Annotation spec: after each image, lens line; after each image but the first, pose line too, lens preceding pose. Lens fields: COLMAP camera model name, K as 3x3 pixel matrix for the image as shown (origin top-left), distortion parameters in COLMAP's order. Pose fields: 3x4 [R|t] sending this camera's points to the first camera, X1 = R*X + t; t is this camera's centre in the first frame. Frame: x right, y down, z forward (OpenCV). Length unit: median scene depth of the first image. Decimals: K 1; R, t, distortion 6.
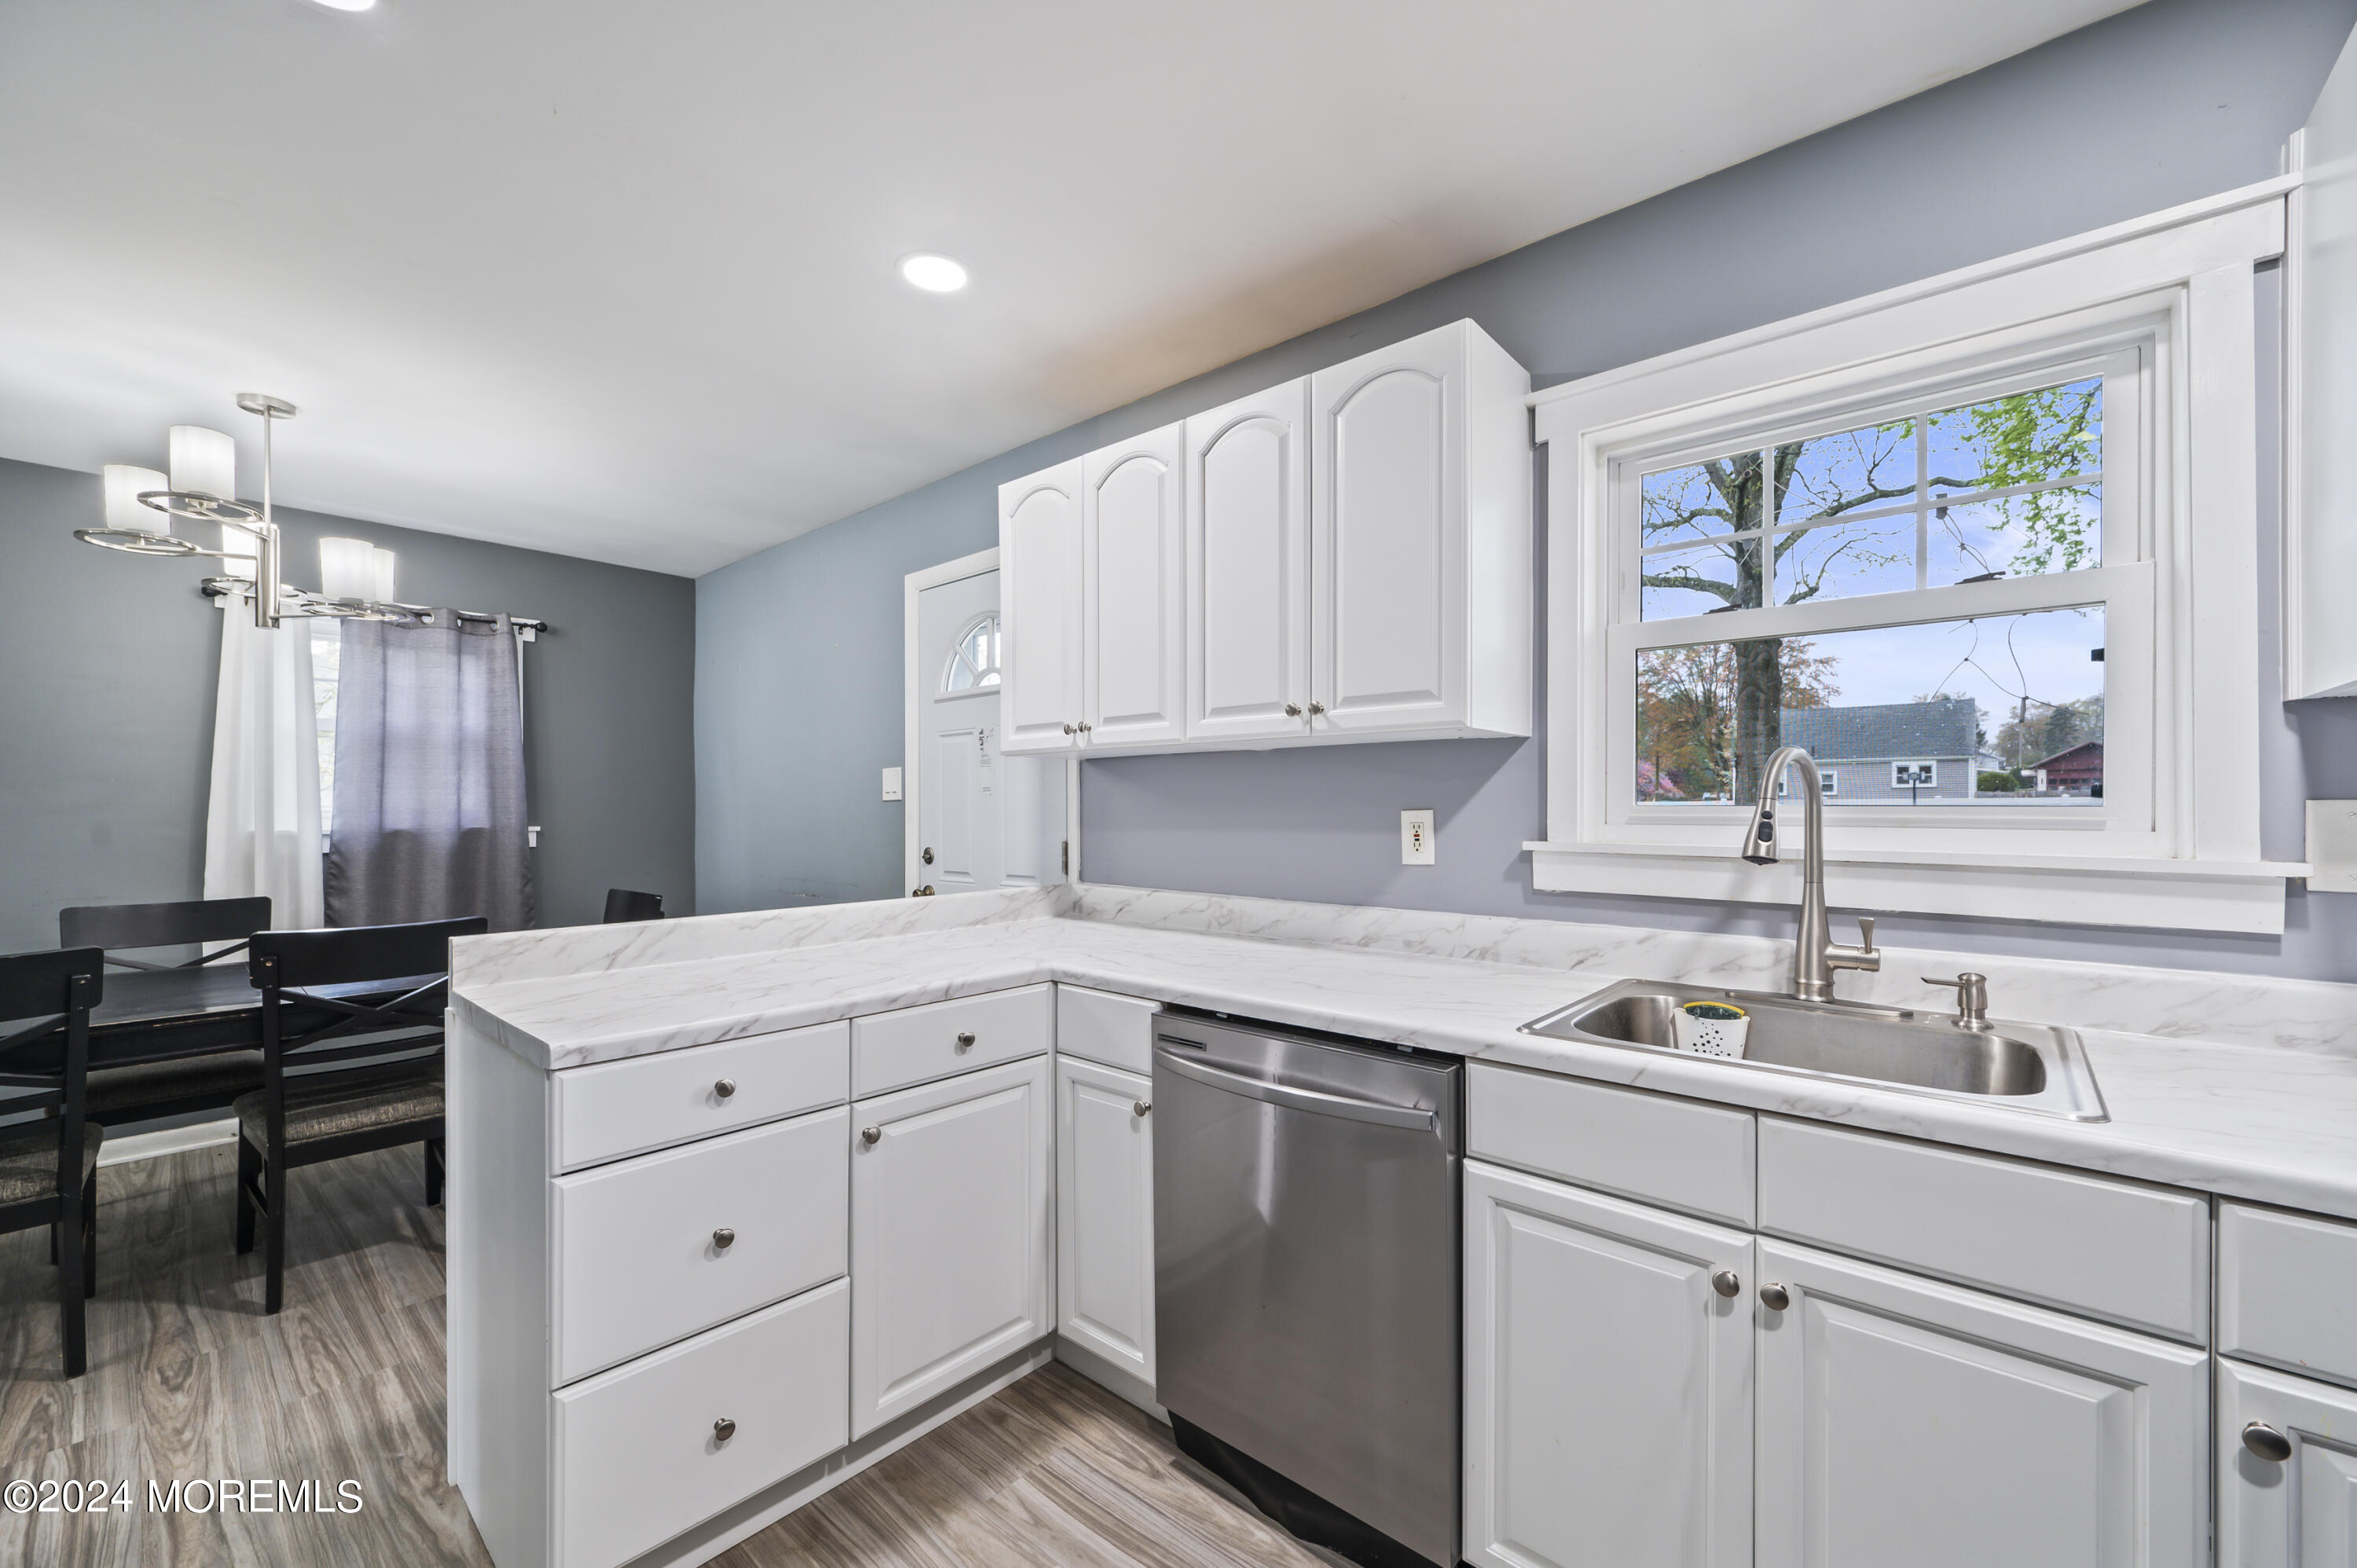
lens RADIAL K [[934.6, 0, 1180.1], [0, 934.6, 811.5], [0, 0, 1]] dist [0.000476, 0.000769]
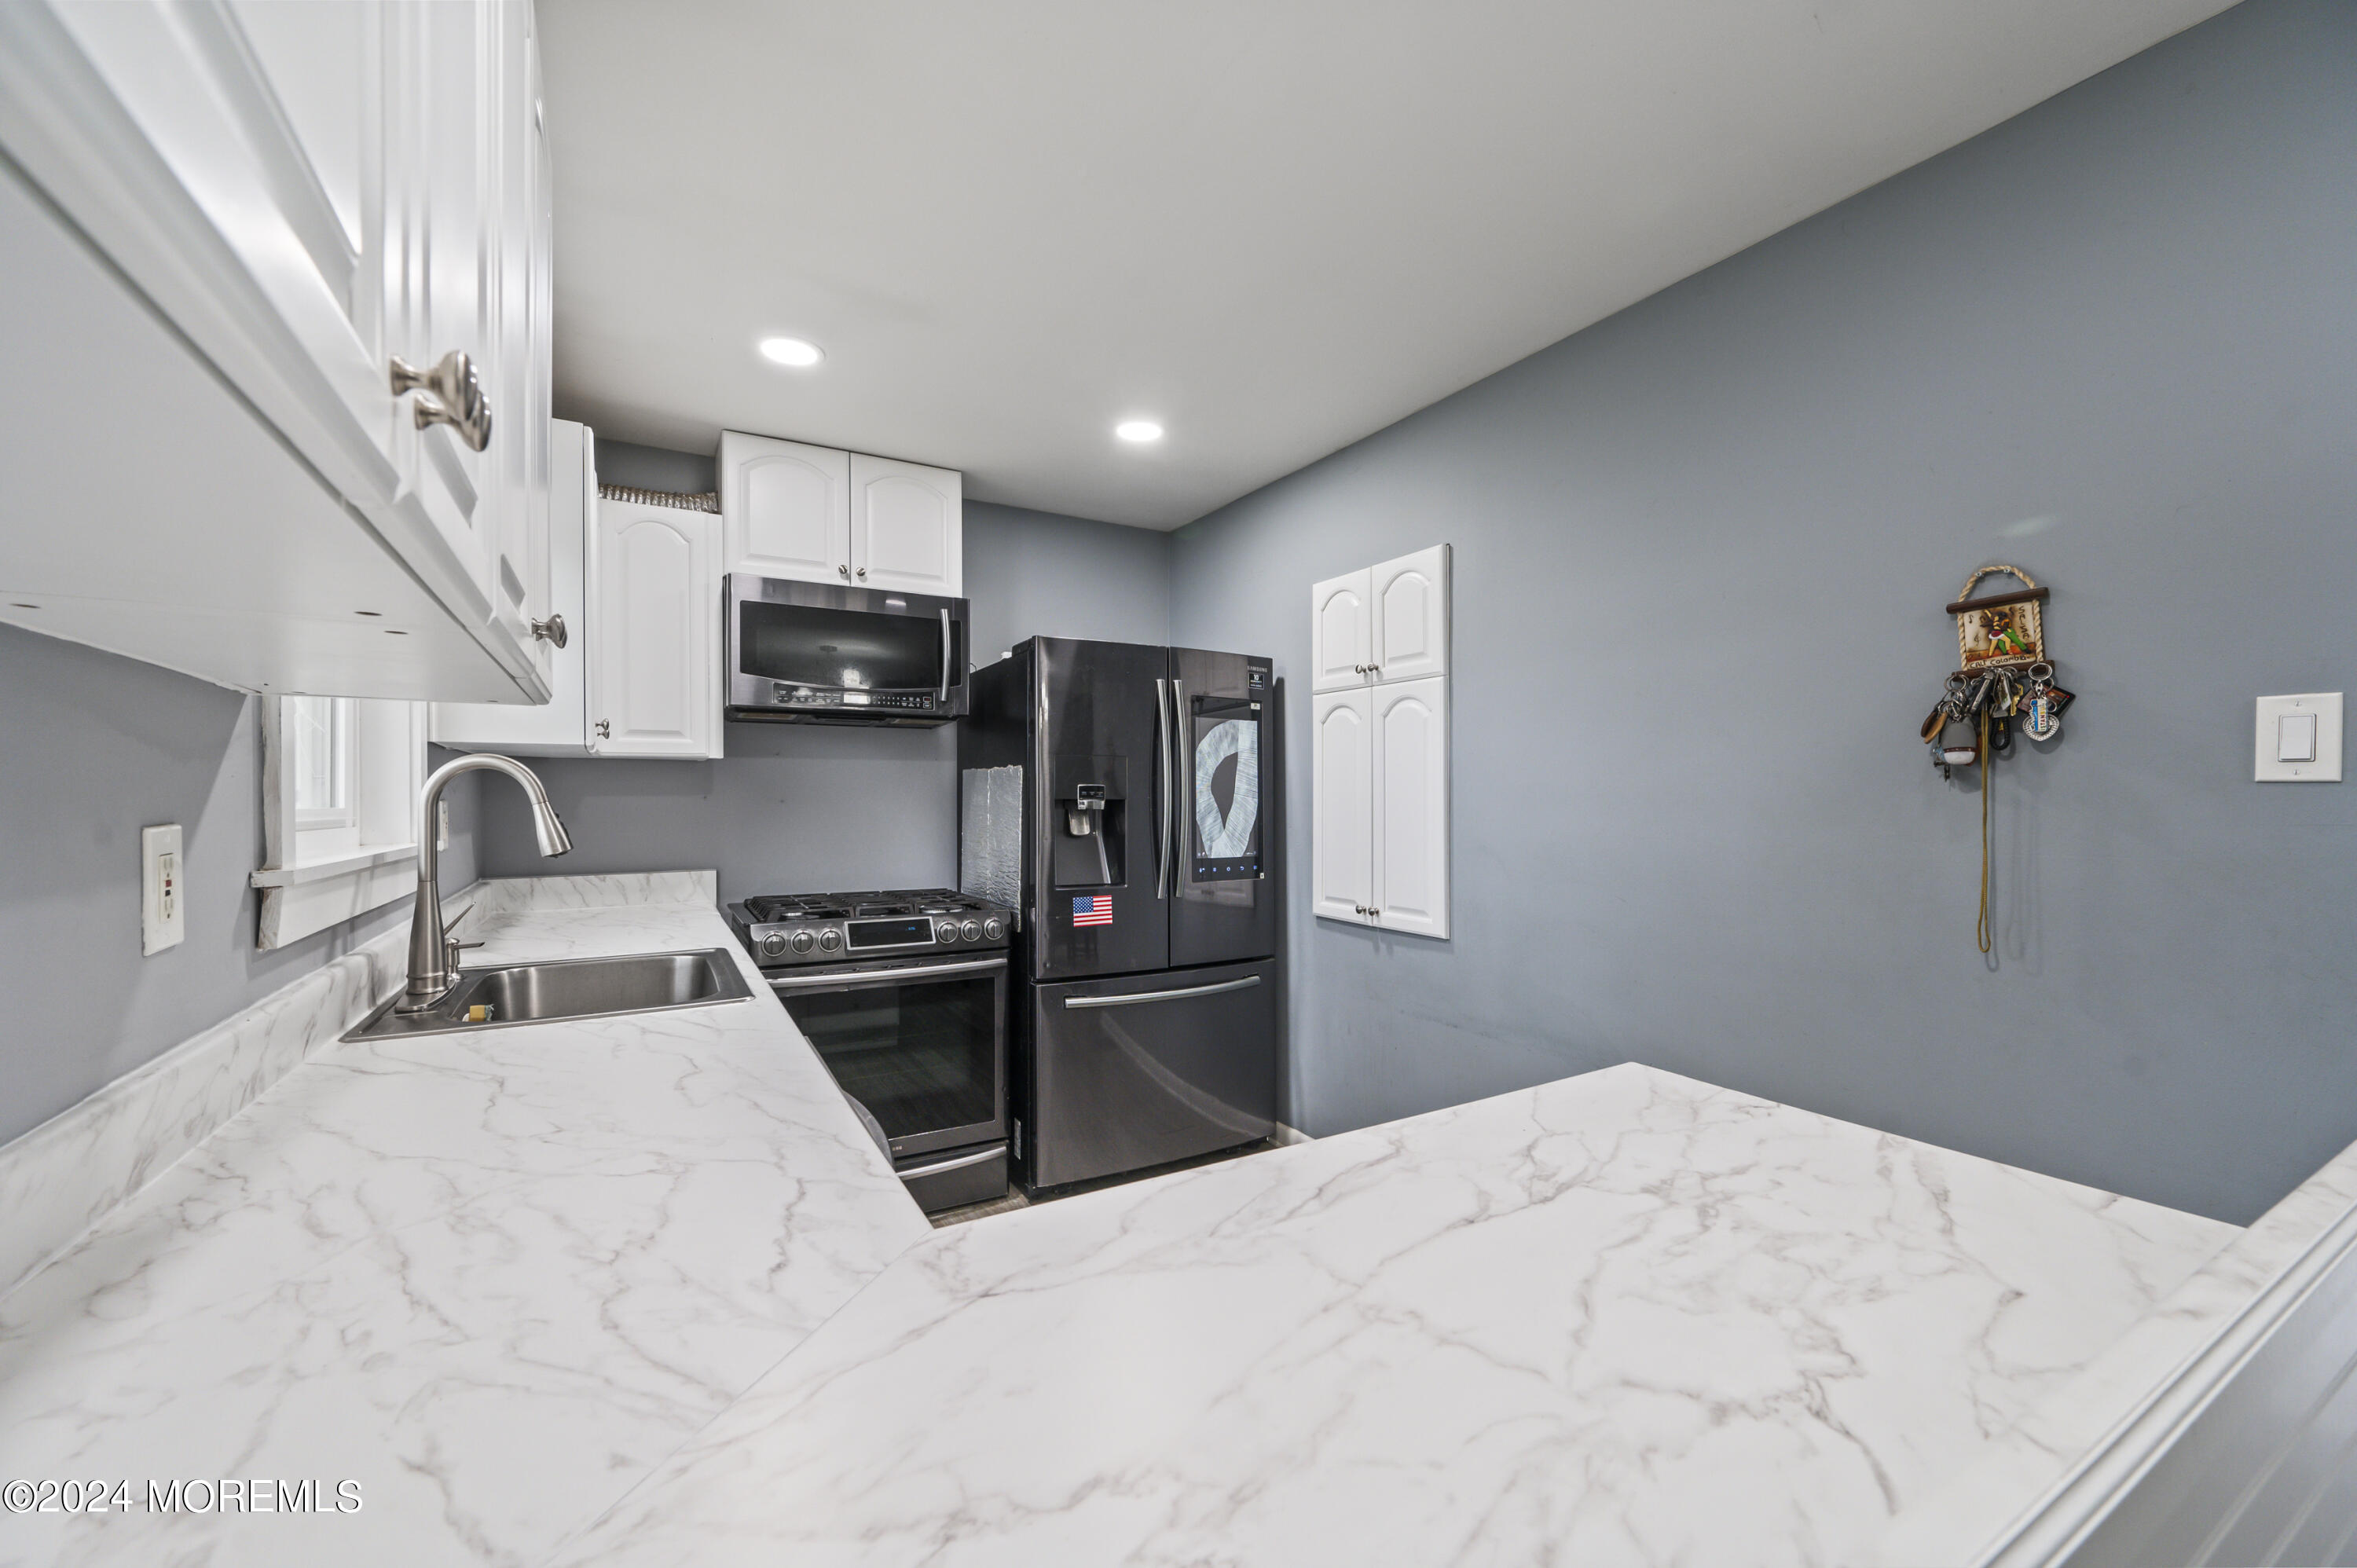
lens RADIAL K [[934.6, 0, 1189.4], [0, 934.6, 801.9], [0, 0, 1]] dist [0.000476, 0.000769]
pose [[-0.950670, -0.002639, 0.310193, -0.335469], [-0.000315, 0.999972, 0.007543, -0.015411], [-0.310205, 0.007073, -0.950644, 1.249434]]
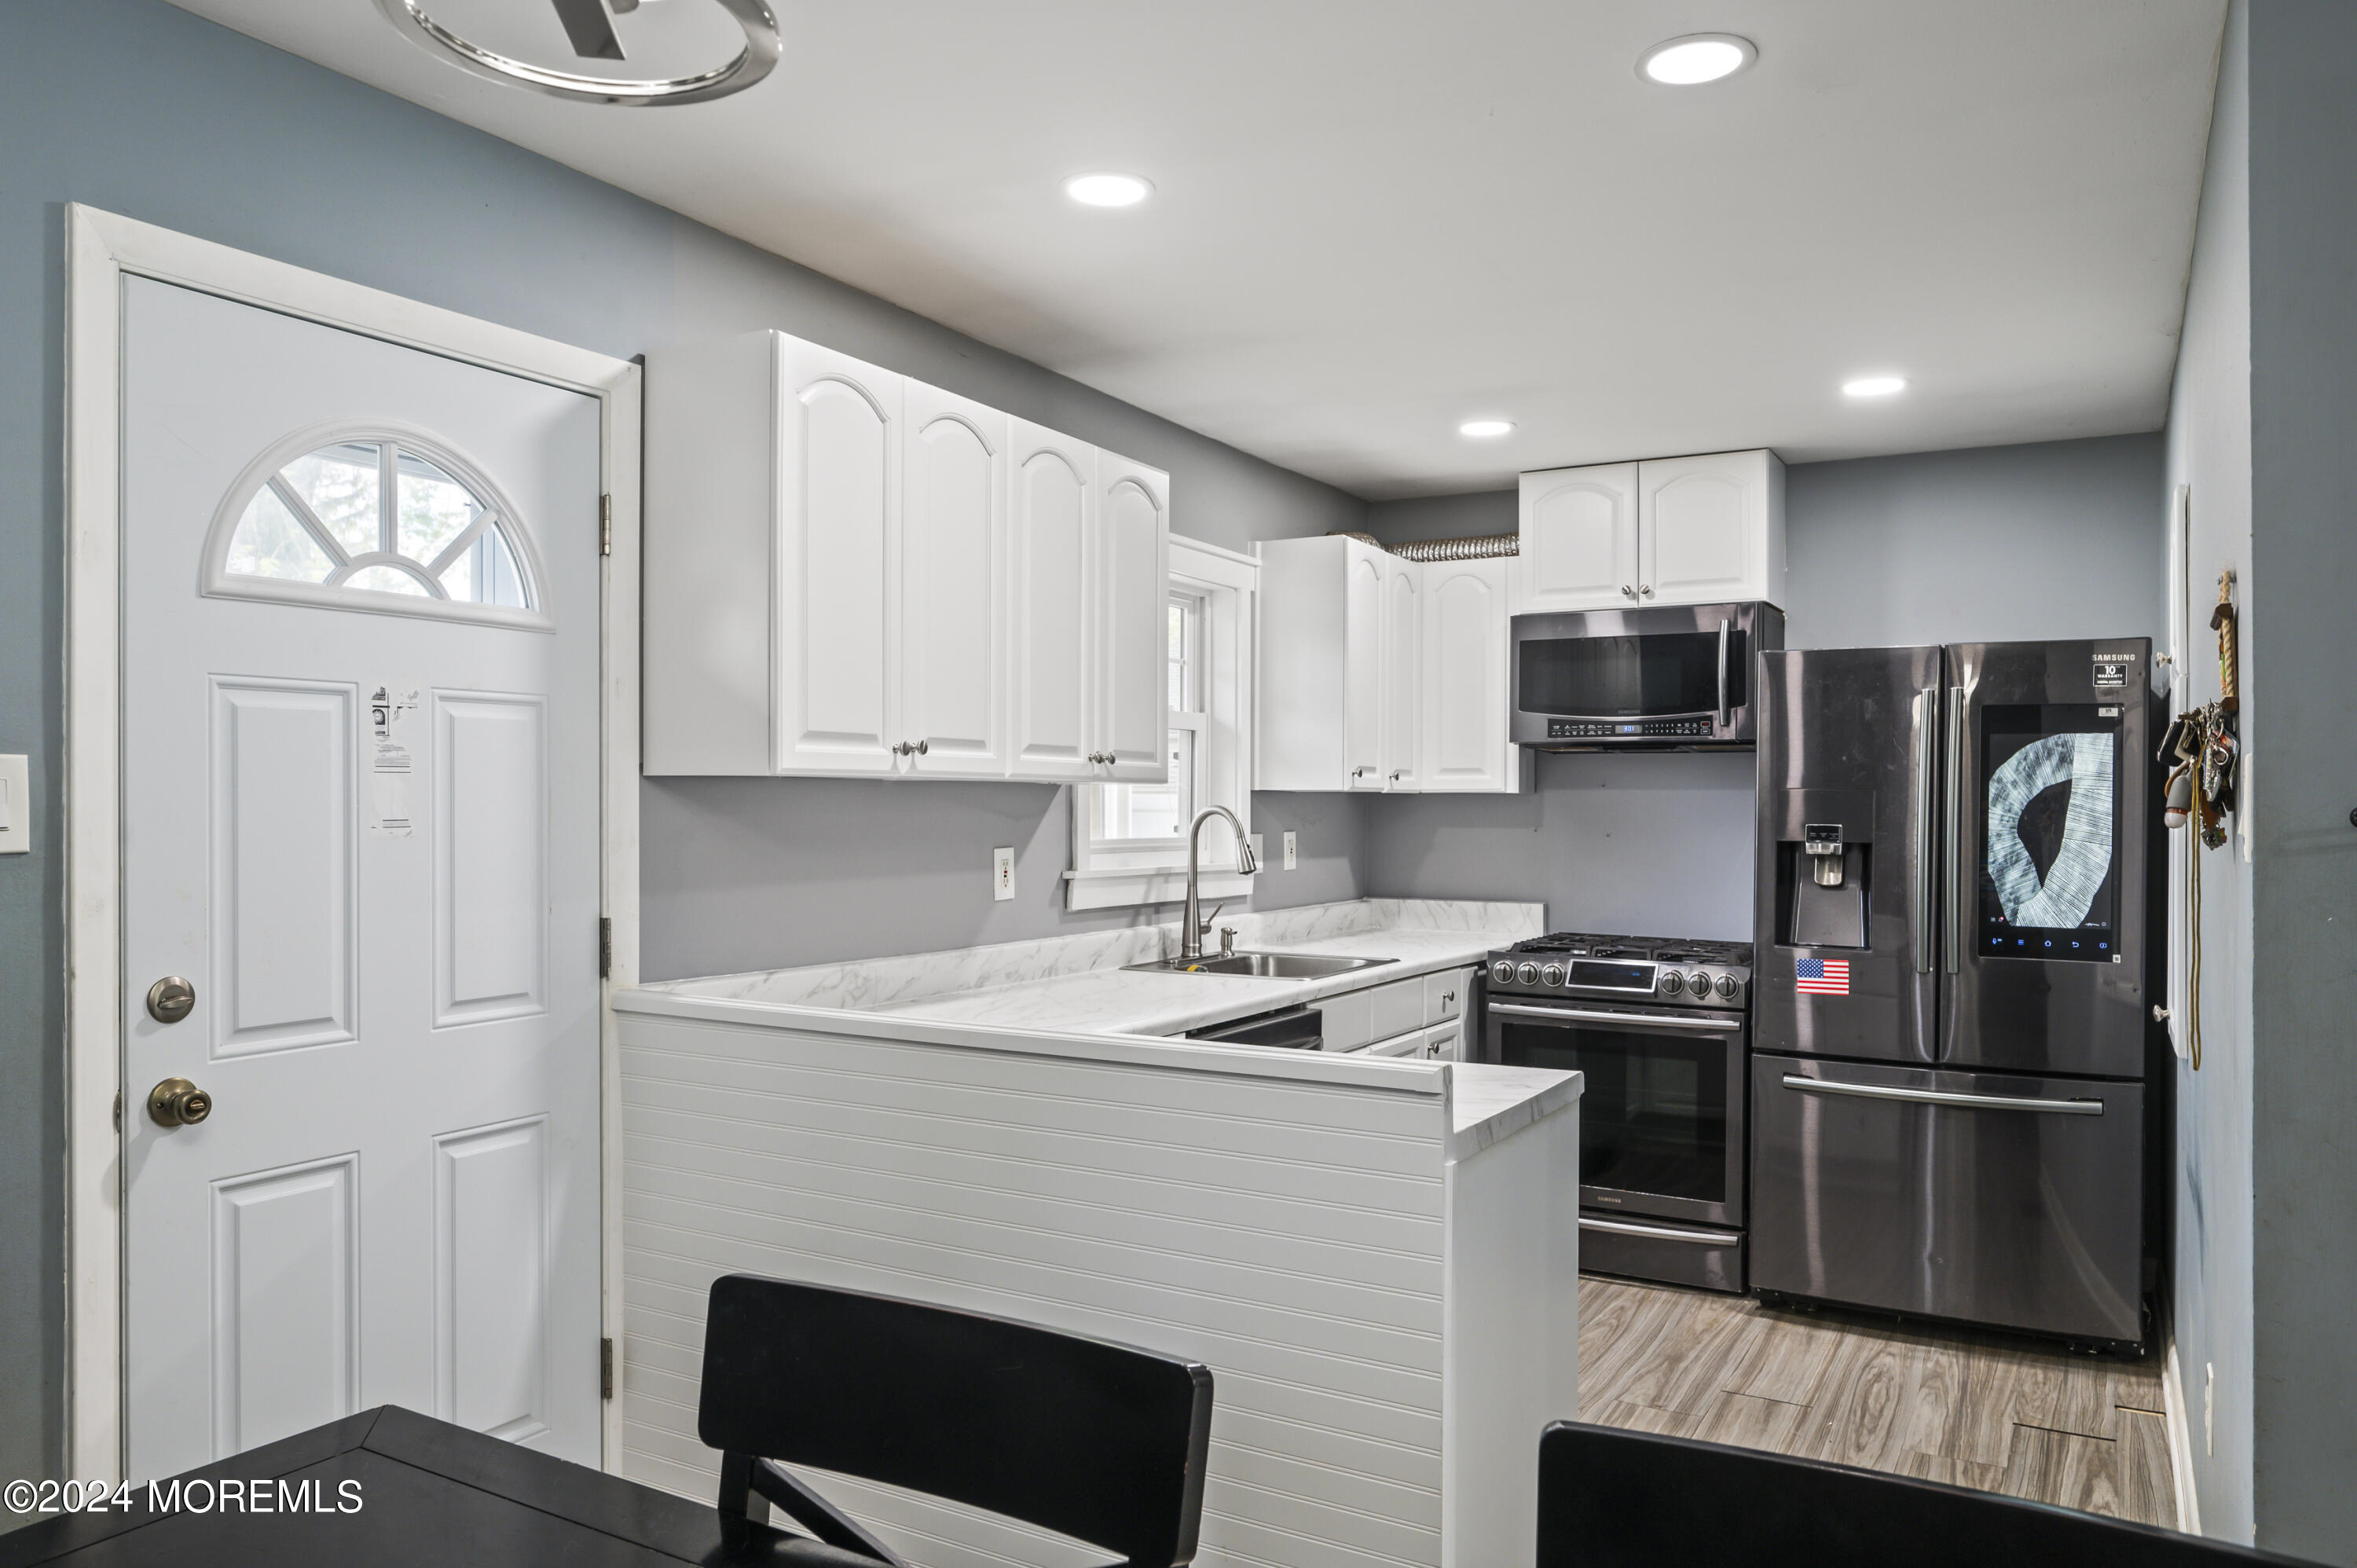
lens RADIAL K [[1648.2, 0, 1169.8], [0, 1648.2, 793.1], [0, 0, 1]] dist [0.004008, -0.000591]
pose [[-0.200658, 0.002564, 0.979658, -1.570177], [-0.005662, 0.999977, -0.003777, -0.055662], [-0.979645, -0.006305, -0.200639, 1.171400]]
